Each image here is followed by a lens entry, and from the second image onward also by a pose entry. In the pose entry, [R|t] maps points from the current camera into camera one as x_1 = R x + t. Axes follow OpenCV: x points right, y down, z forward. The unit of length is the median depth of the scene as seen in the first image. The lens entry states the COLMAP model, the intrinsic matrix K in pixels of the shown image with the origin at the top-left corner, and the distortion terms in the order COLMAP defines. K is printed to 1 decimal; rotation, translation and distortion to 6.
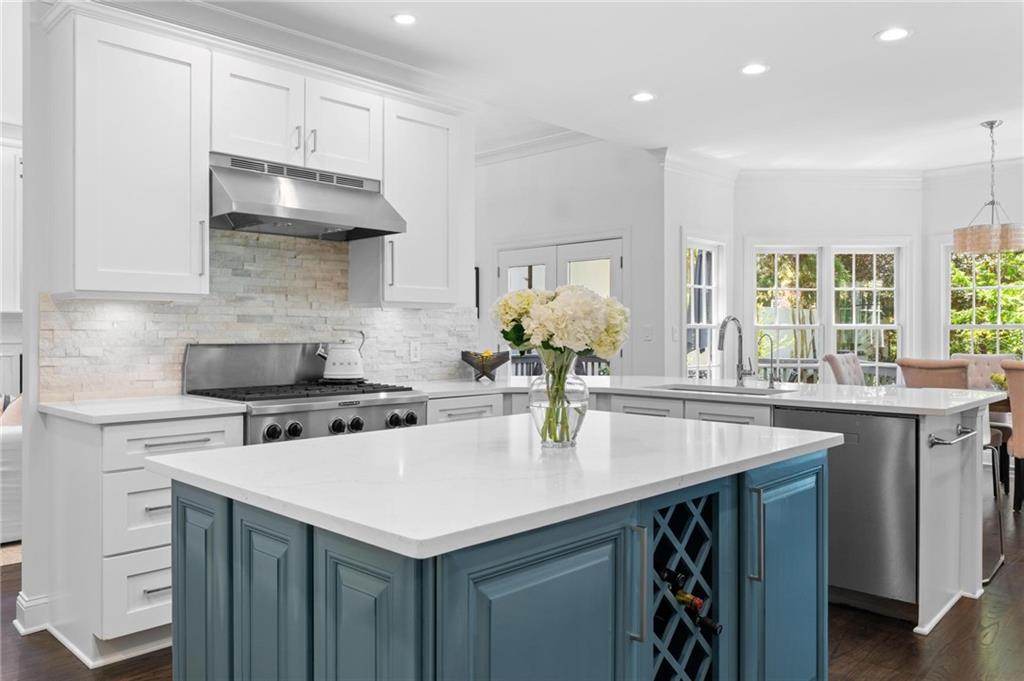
lens RADIAL K [[775.1, 0, 512.0], [0, 775.1, 340.5], [0, 0, 1]] dist [-0.001613, -0.000106]
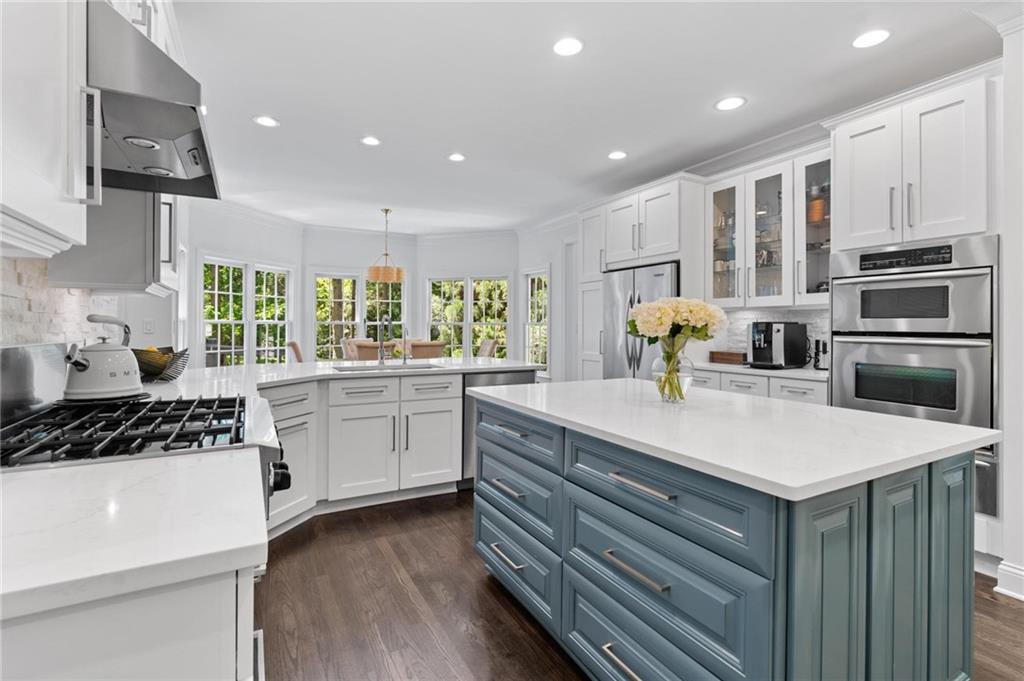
lens RADIAL K [[473.8, 0, 515.9], [0, 473.8, 333.9], [0, 0, 1]] dist [0.000215, 0.000465]
pose [[0.289403, -0.011165, 0.957142, -0.312784], [0.006379, 0.999932, 0.009736, -0.002822], [-0.957186, 0.003288, 0.289455, 0.356240]]
